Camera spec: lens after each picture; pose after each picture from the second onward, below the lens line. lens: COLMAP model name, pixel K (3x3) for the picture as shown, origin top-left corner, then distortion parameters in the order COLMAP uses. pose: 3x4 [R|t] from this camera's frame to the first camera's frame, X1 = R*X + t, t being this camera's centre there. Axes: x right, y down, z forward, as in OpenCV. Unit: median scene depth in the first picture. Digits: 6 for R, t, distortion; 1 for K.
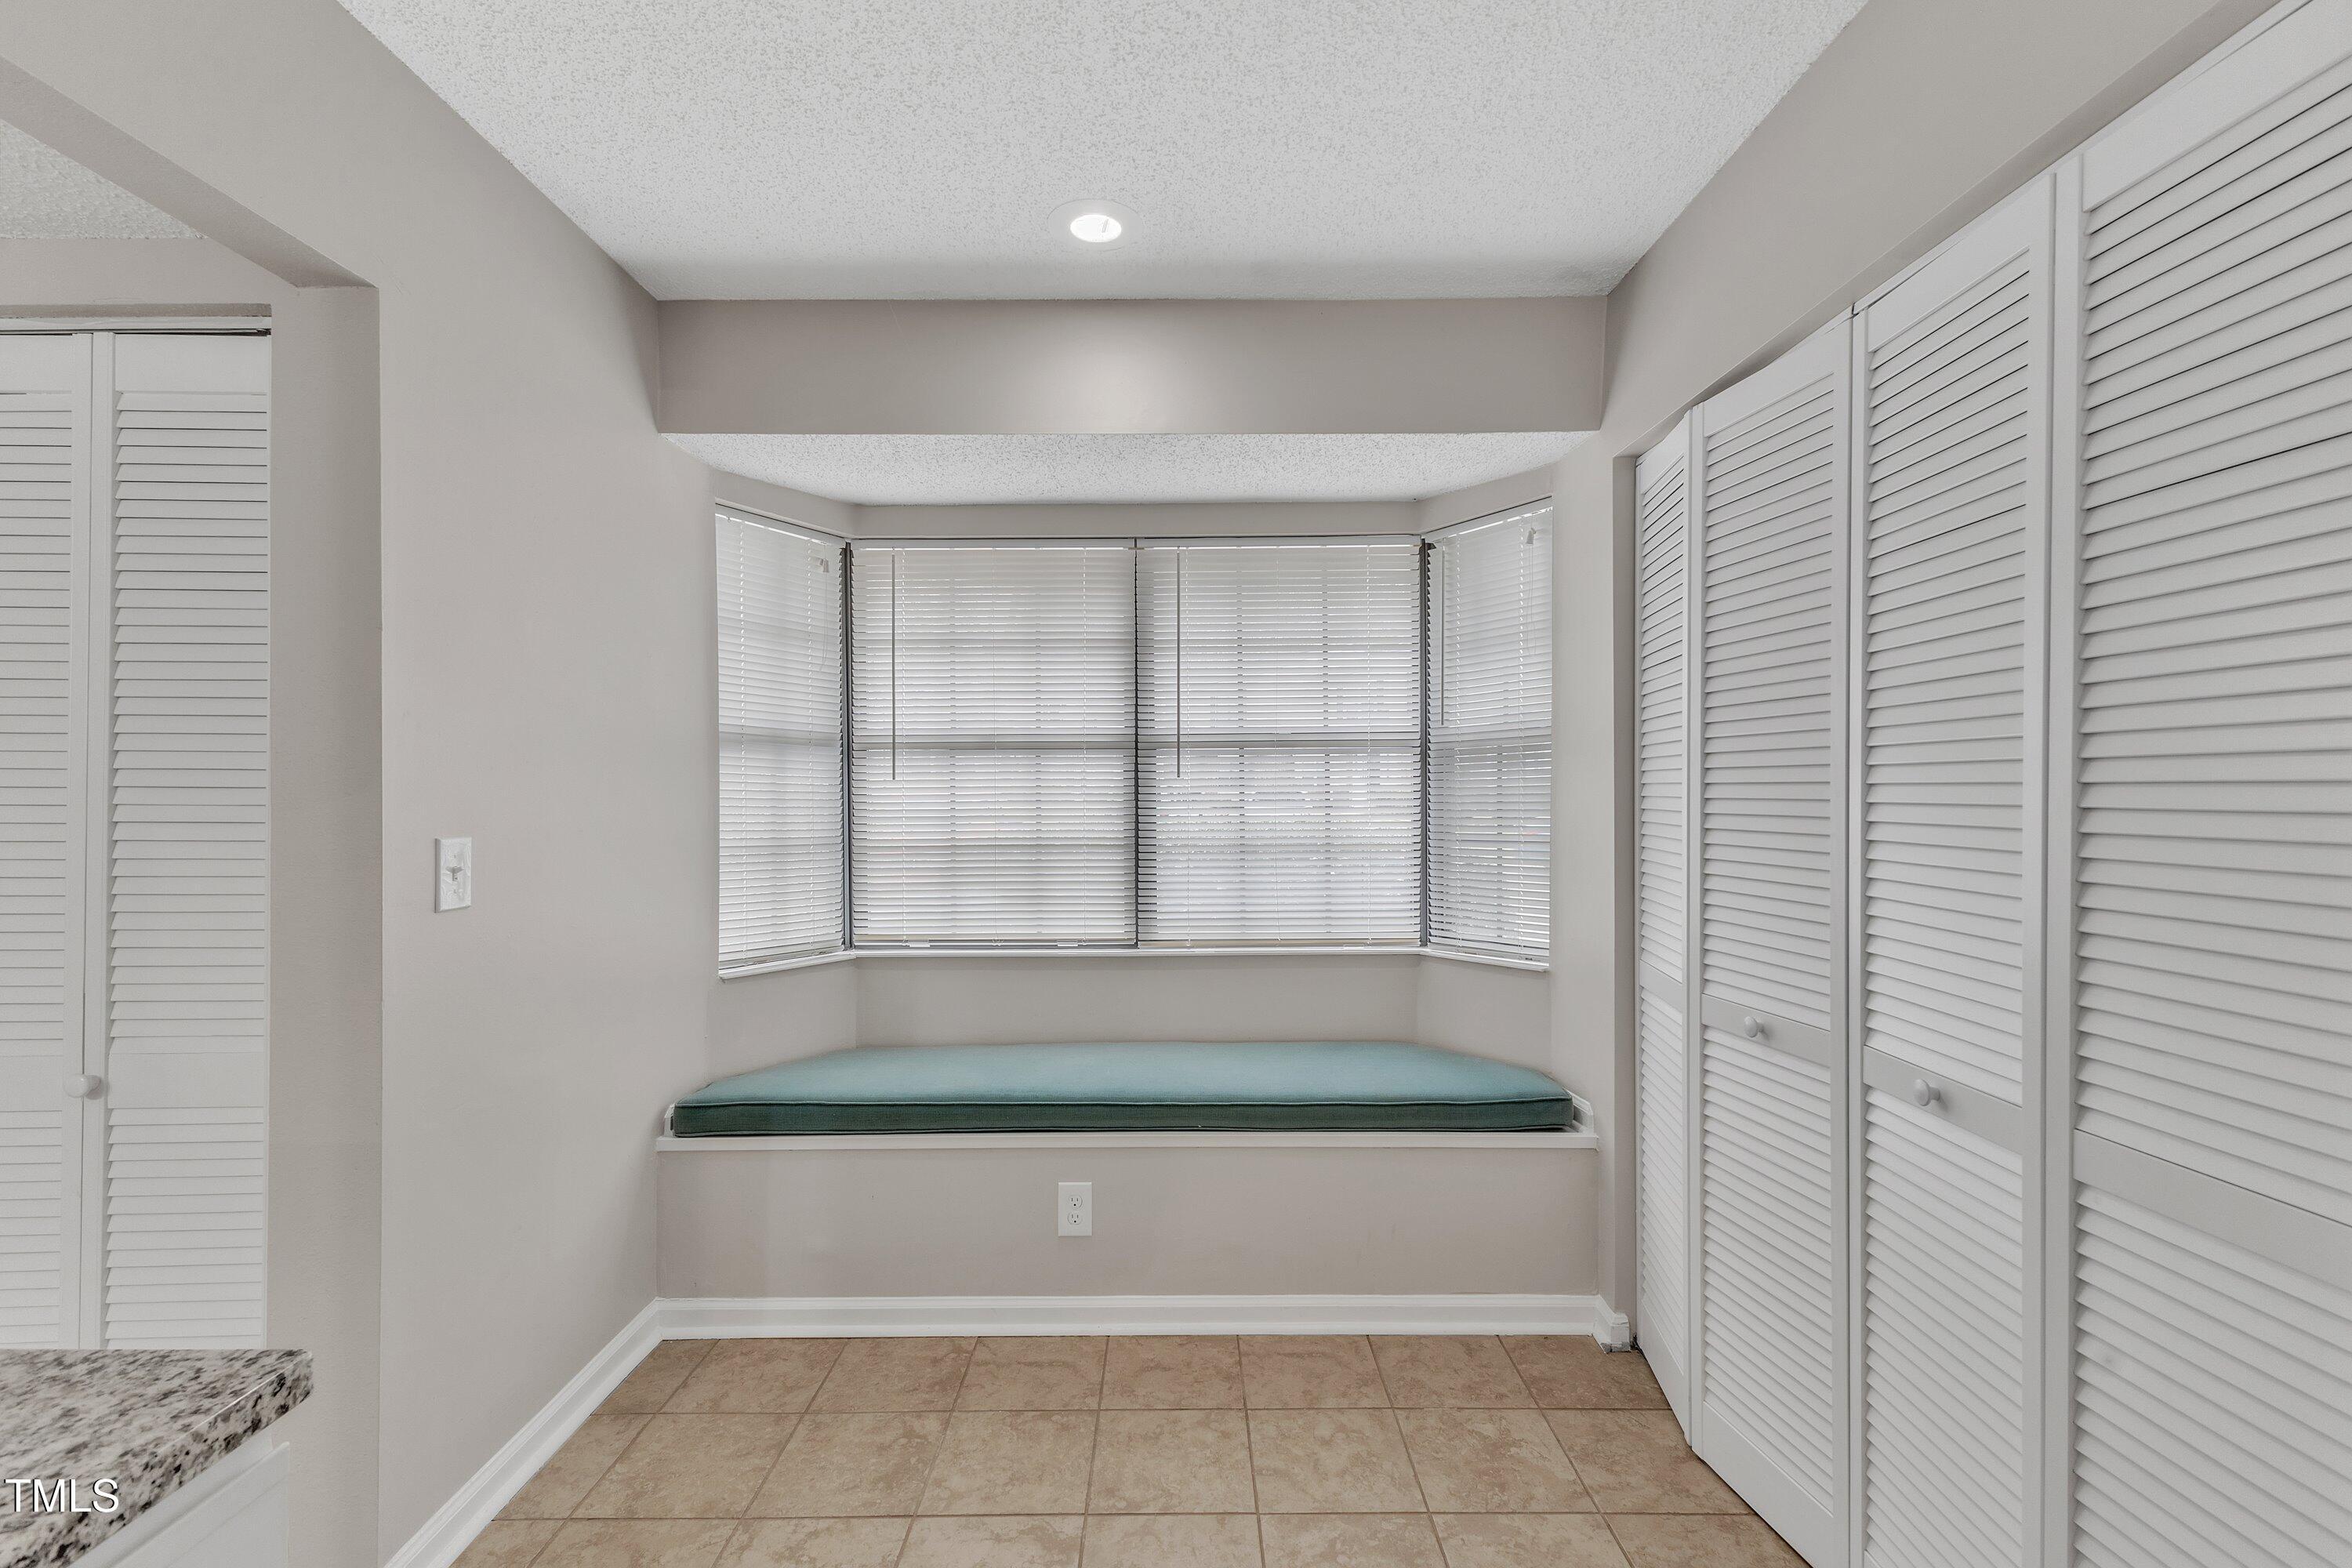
lens RADIAL K [[1030.7, 0, 1191.8], [0, 1030.7, 781.5], [0, 0, 1]] dist [0.001532, -0.000002]
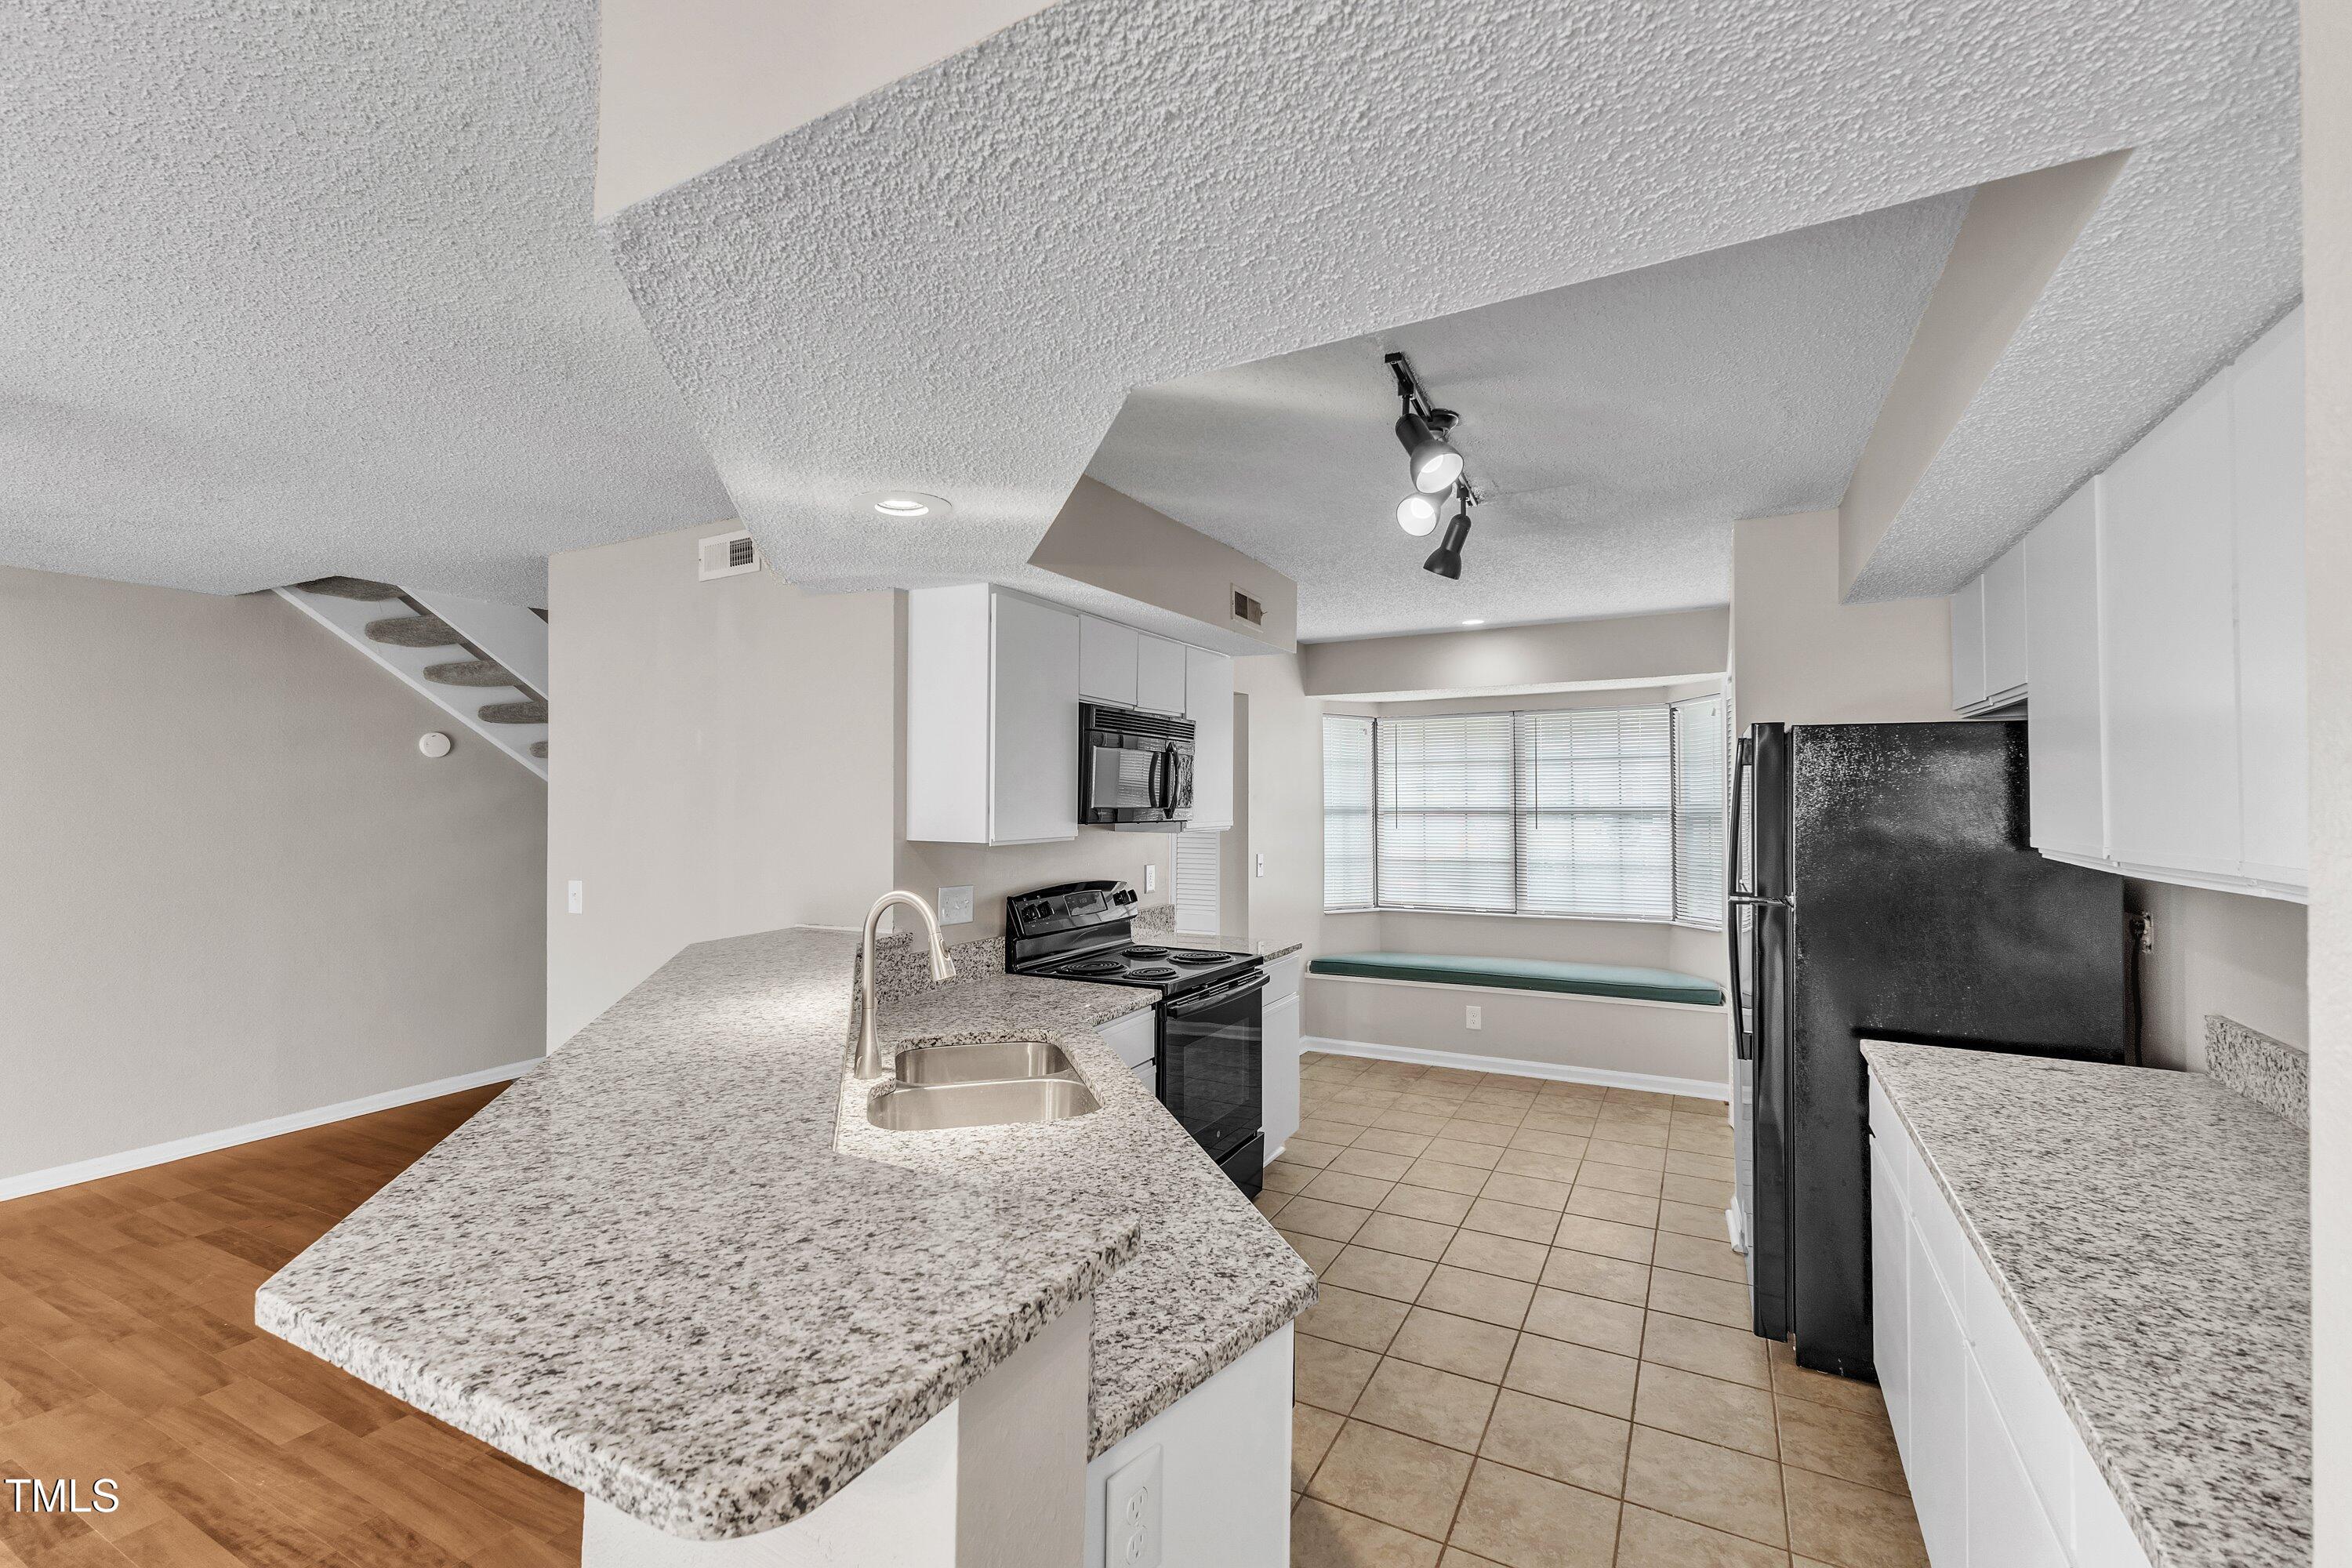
lens RADIAL K [[1030.7, 0, 1178.6], [0, 1030.7, 781.2], [0, 0, 1]] dist [0.001532, -0.000002]
pose [[0.882359, -0.006510, -0.470532, 0.323126], [-0.001155, 0.999871, -0.016000, -0.065461], [0.470575, 0.014661, 0.882238, -1.116985]]
